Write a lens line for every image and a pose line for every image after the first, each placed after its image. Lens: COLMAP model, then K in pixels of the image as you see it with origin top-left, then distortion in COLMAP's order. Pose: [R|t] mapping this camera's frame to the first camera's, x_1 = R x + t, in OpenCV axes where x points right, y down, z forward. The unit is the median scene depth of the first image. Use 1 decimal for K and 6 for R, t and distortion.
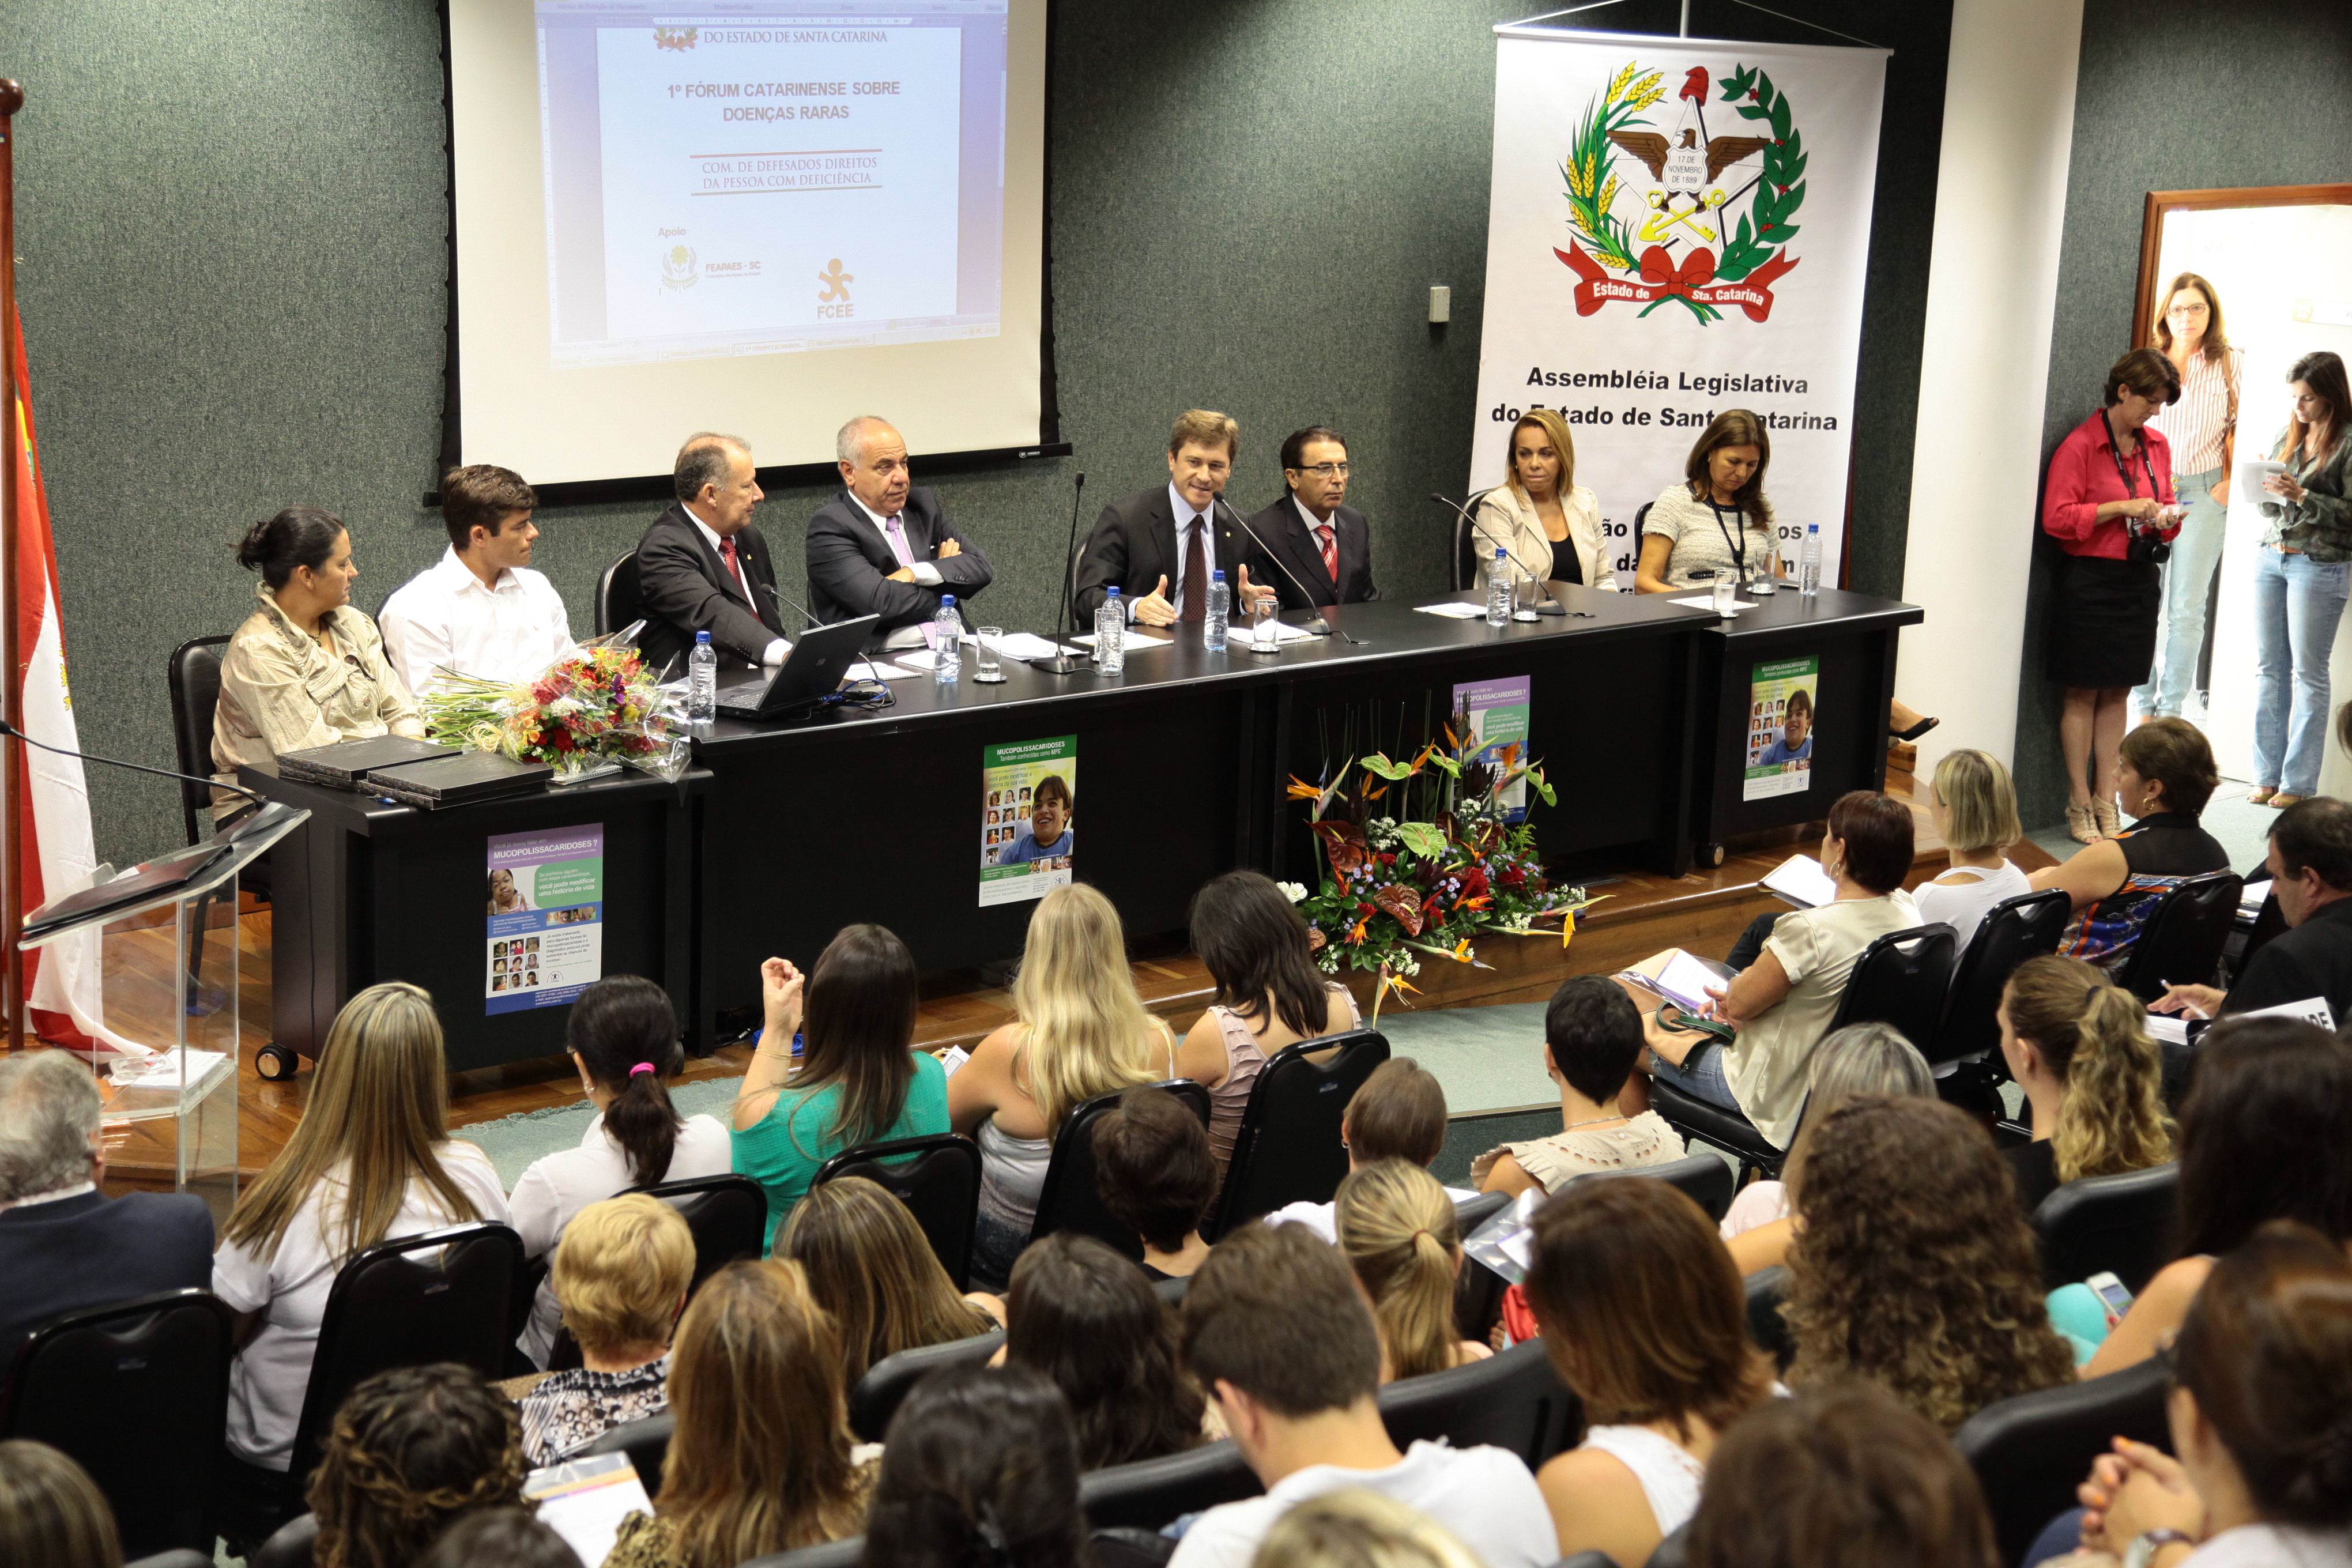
lens RADIAL K [[3944.6, 0, 1175.2], [0, 3944.6, 775.6], [0, 0, 1]] dist [0.241002, 0.004199]
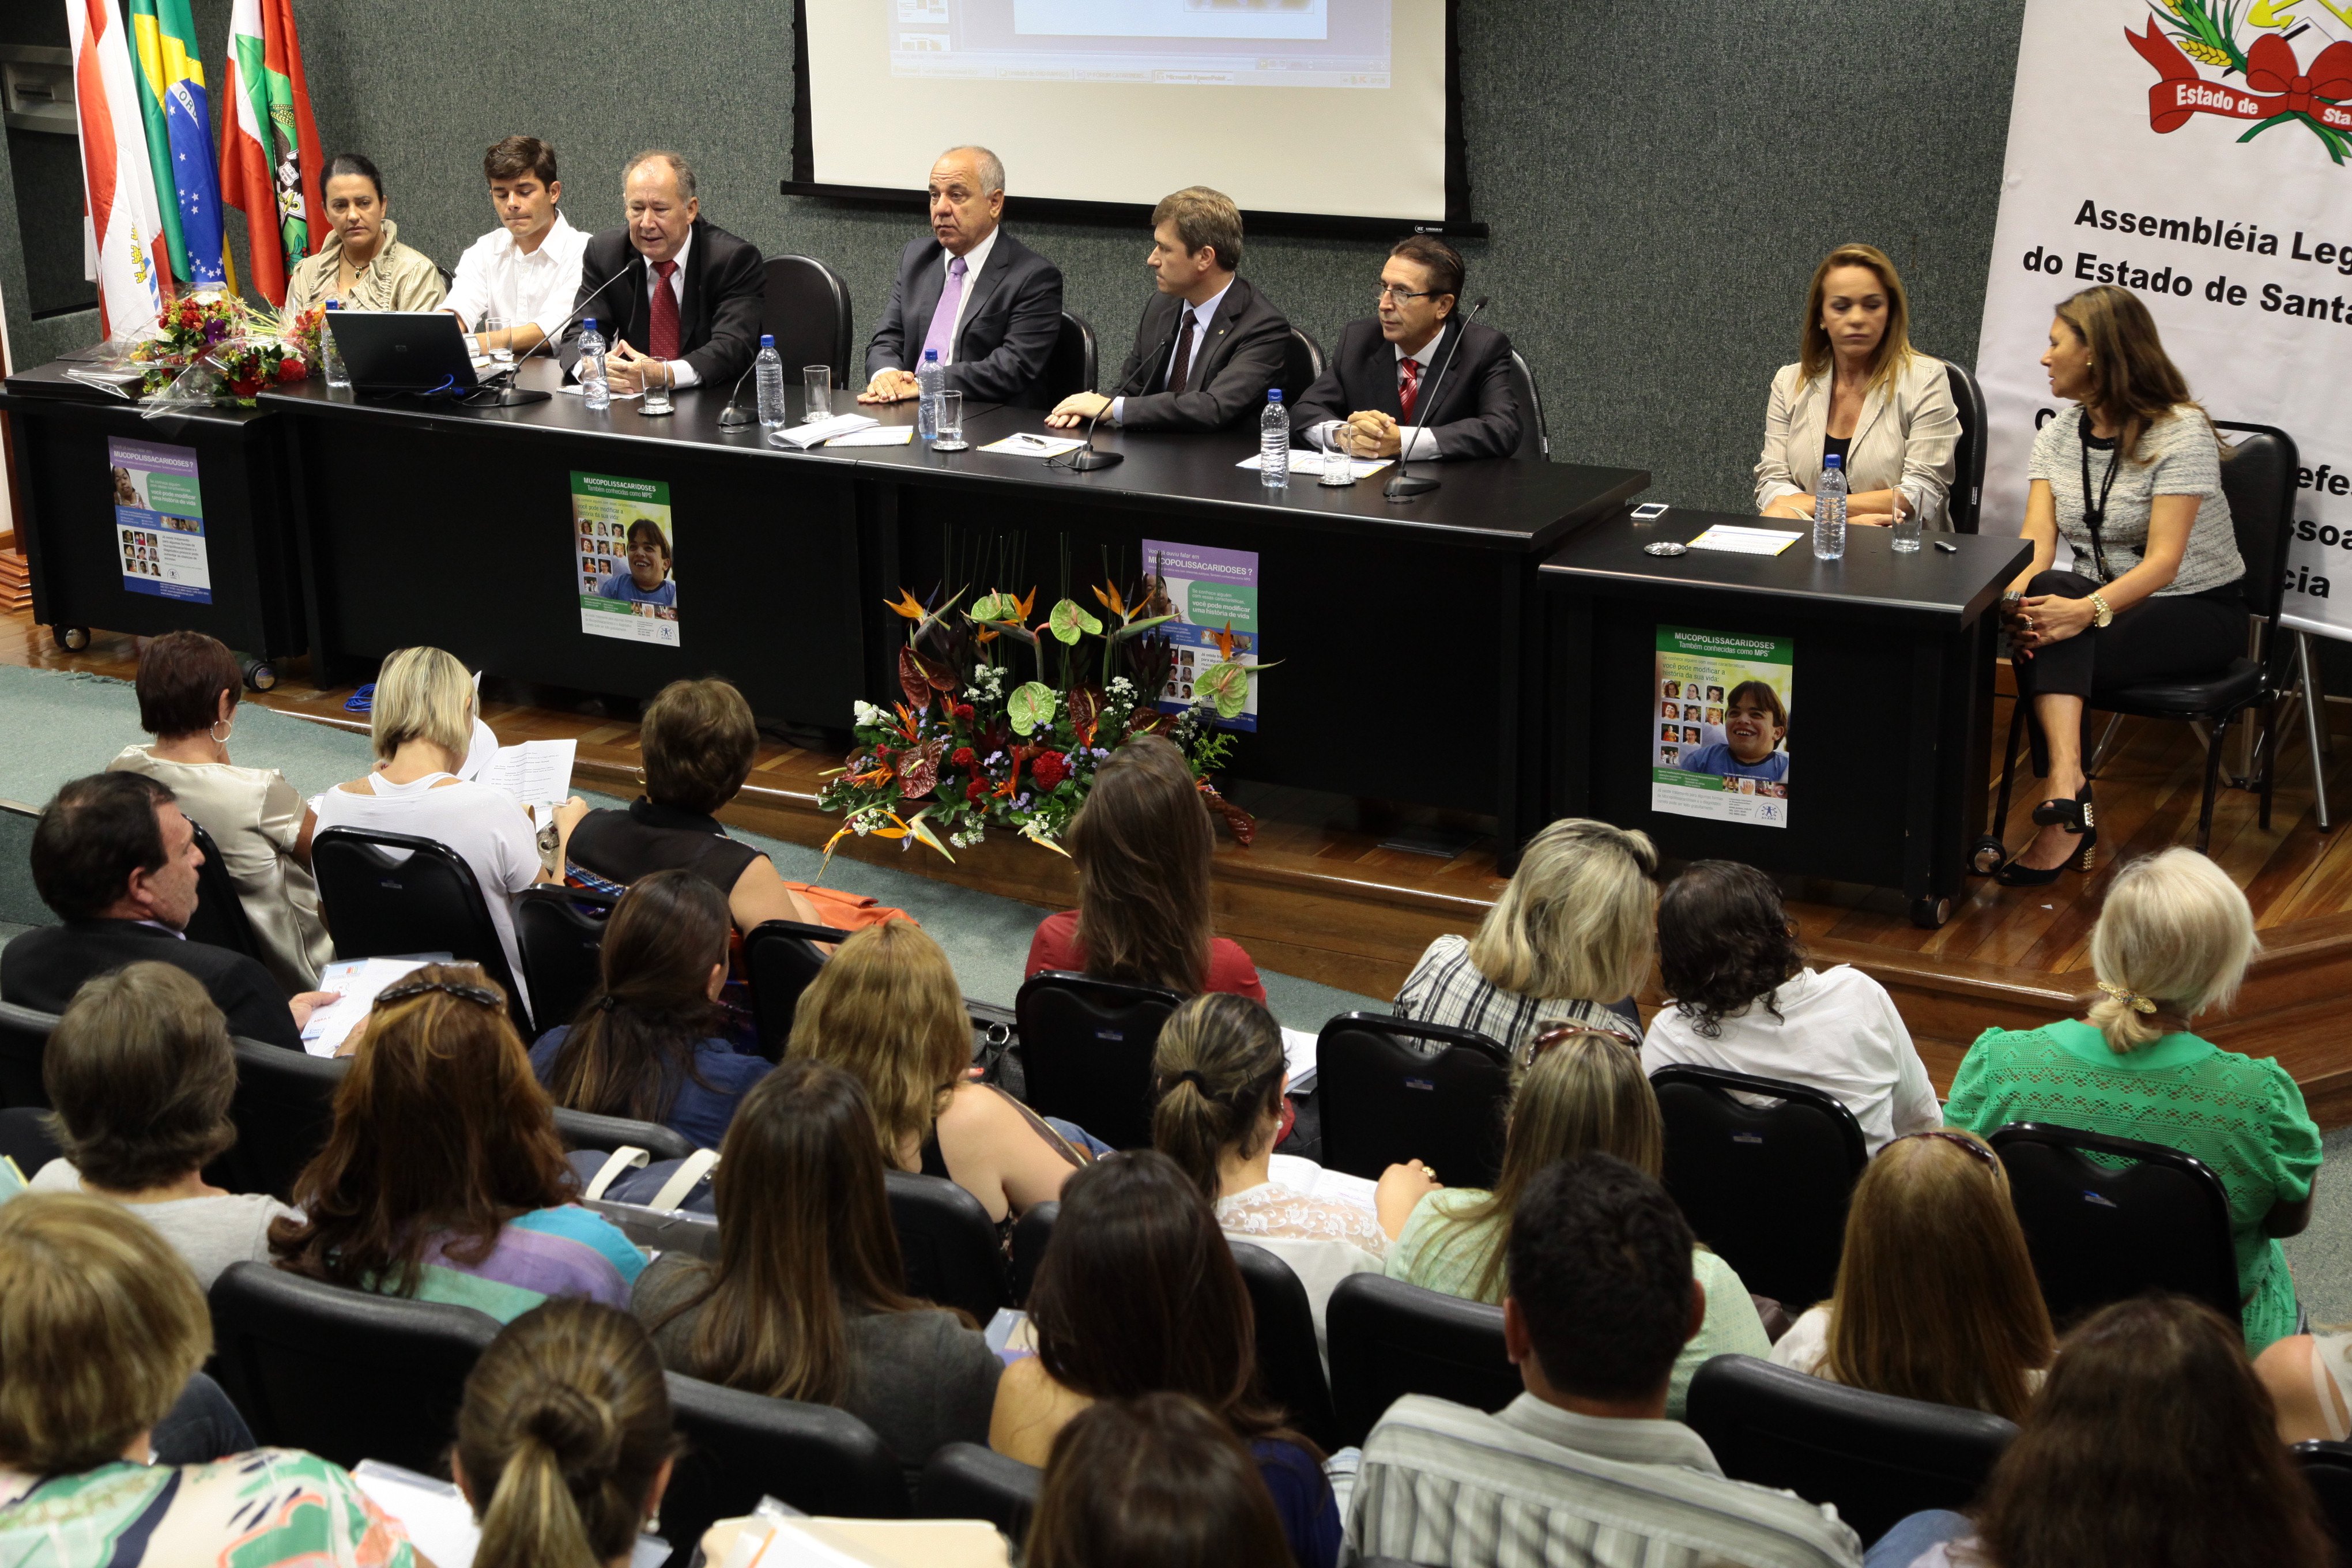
lens RADIAL K [[3530.6, 0, 1164.7], [0, 3530.6, 779.0], [0, 0, 1]] dist [0.177198, 0.054407]
pose [[0.370277, 0.247280, -0.895403, 0.751395], [-0.169280, 0.965739, 0.196702, -0.121507], [0.913367, 0.078739, 0.399451, 0.722855]]
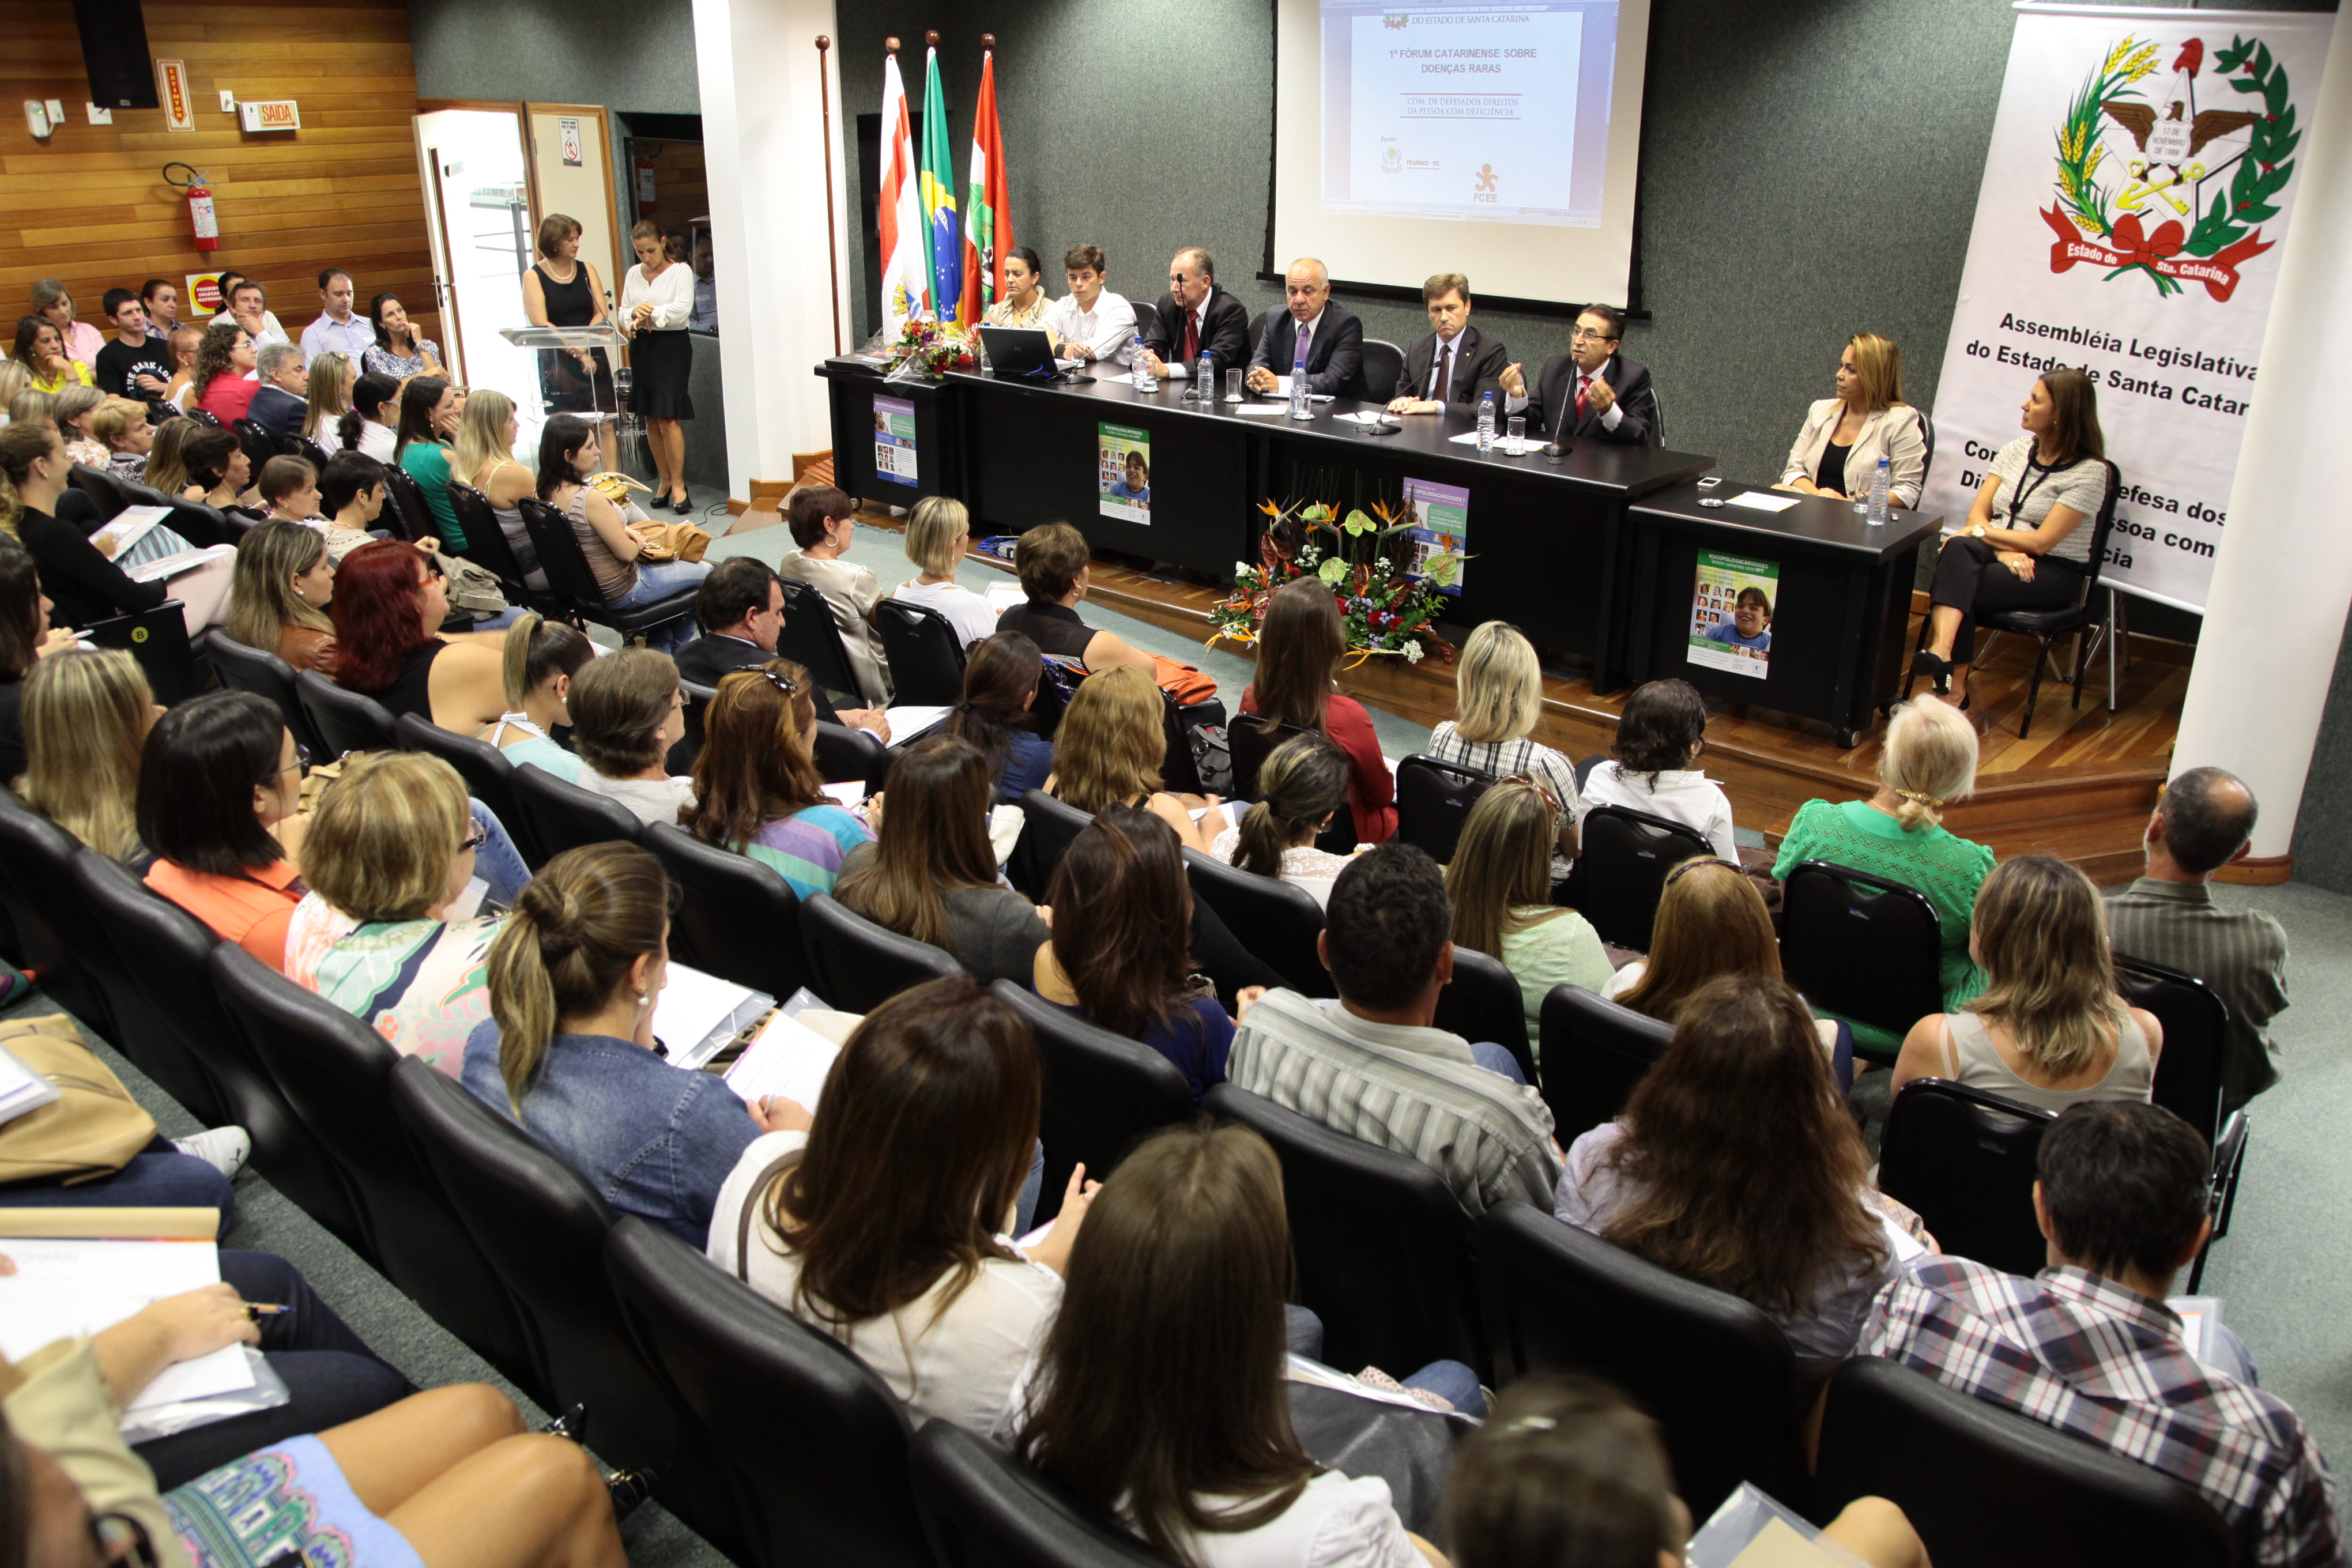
lens RADIAL K [[1874.4, 0, 1167.1], [0, 1874.4, 775.5], [0, 0, 1]] dist [-0.082950, 0.095243]
pose [[0.152999, 0.338042, -0.928611, 0.710749], [-0.204837, 0.930115, 0.304840, -0.109644], [0.966764, 0.143574, 0.211551, 0.805094]]
